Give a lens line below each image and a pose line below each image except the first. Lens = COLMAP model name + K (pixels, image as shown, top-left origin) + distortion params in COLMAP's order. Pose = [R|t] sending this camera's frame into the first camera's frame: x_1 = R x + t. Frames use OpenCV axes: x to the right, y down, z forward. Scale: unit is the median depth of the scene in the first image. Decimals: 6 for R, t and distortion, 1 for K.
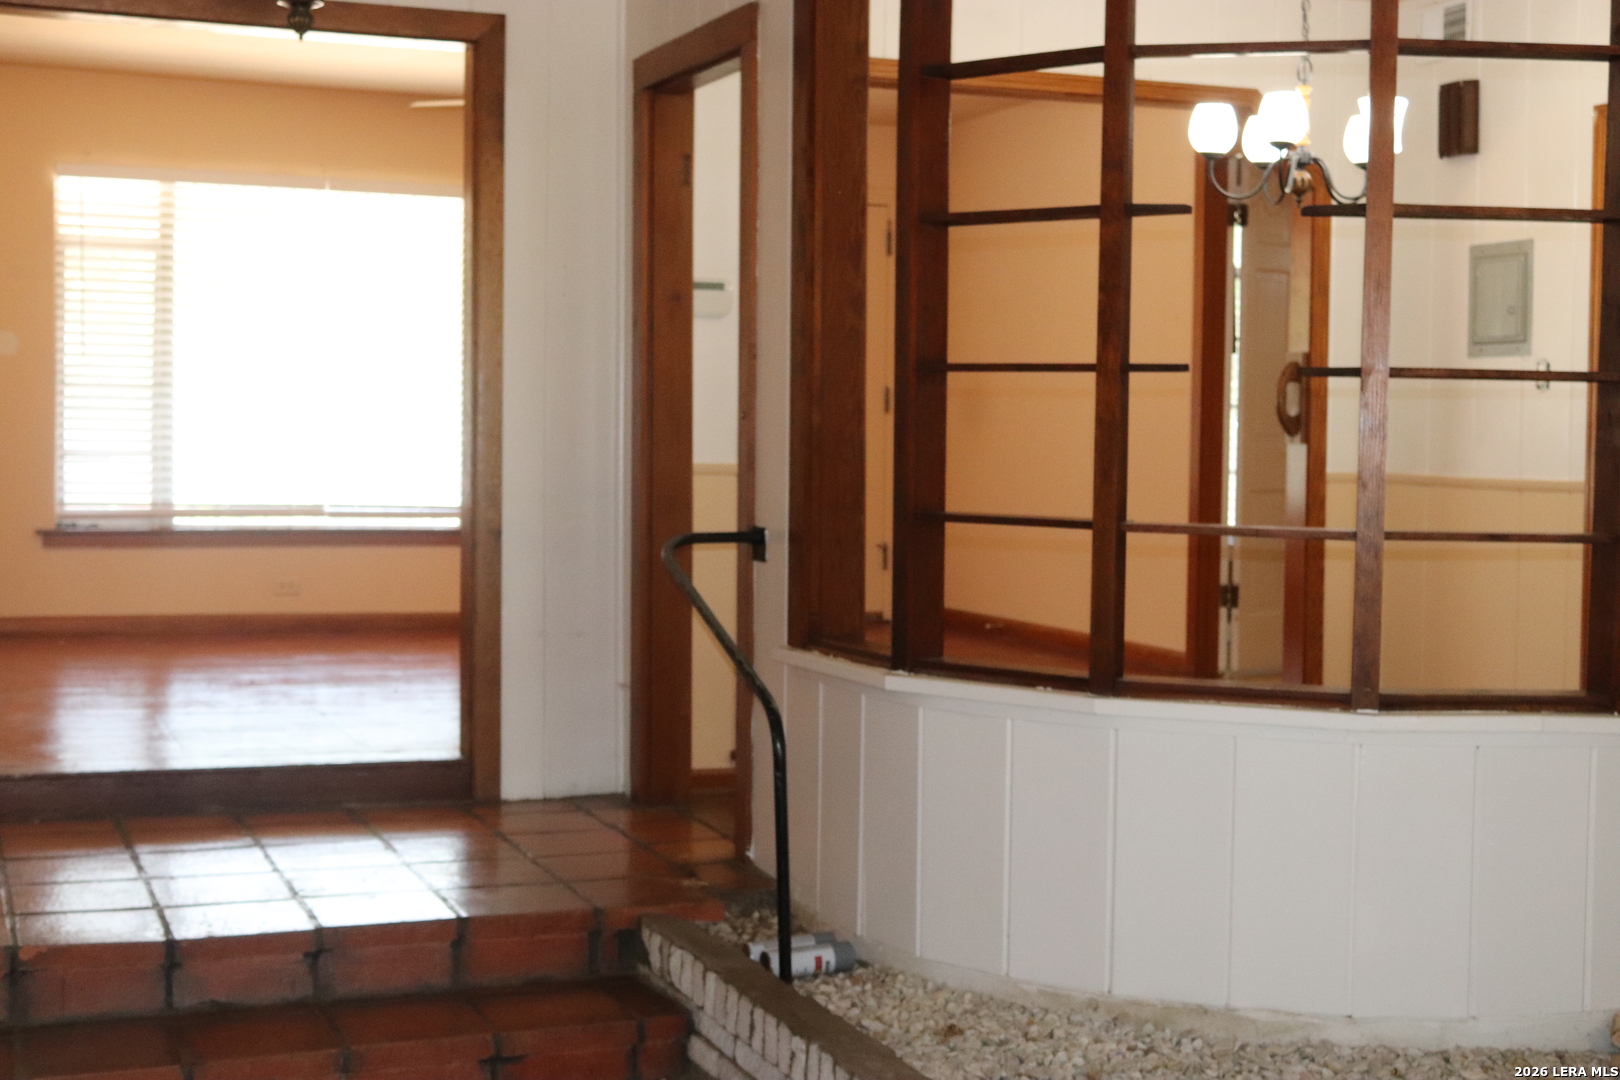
lens RADIAL K [[2290.6, 0, 810.4], [0, 2290.6, 539.9], [0, 0, 1]] dist [-0.031810, 0.000000]
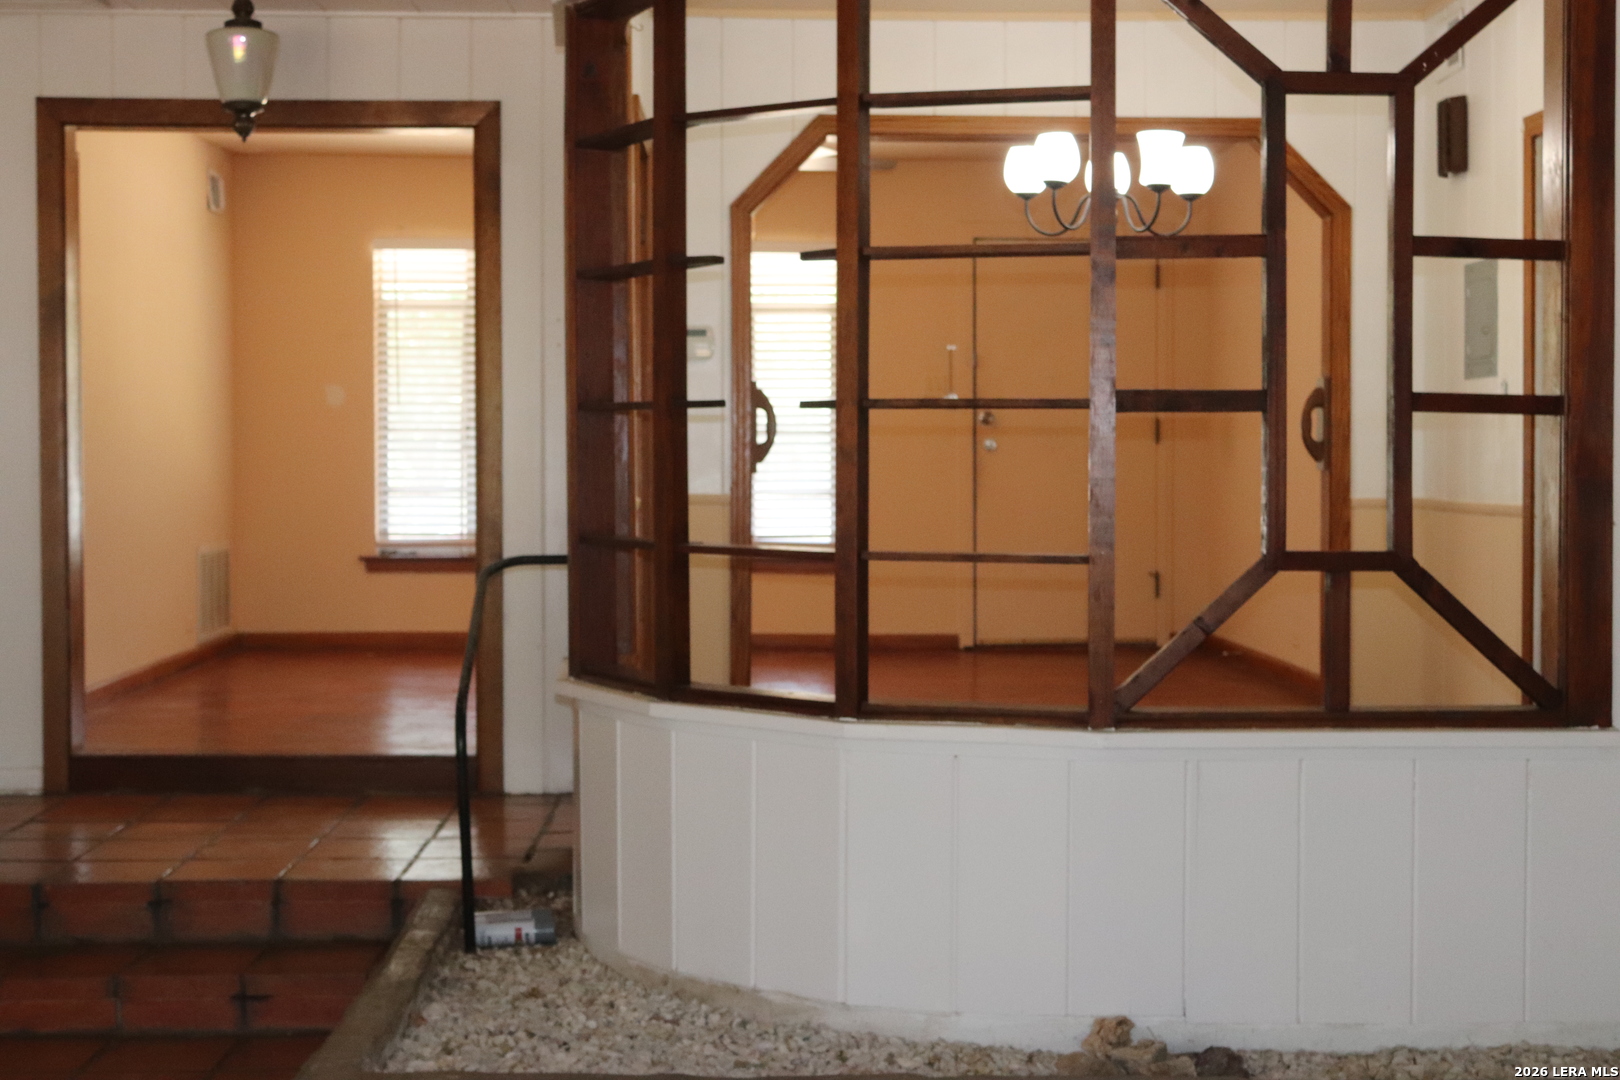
lens RADIAL K [[2290.6, 0, 805.8], [0, 2290.6, 539.5], [0, 0, 1]] dist [-0.031810, 0.000000]
pose [[0.940035, -0.001530, -0.341075, 0.398469], [-0.003485, 0.999895, -0.014090, 0.003762], [0.341060, 0.014434, 0.939931, -0.014630]]
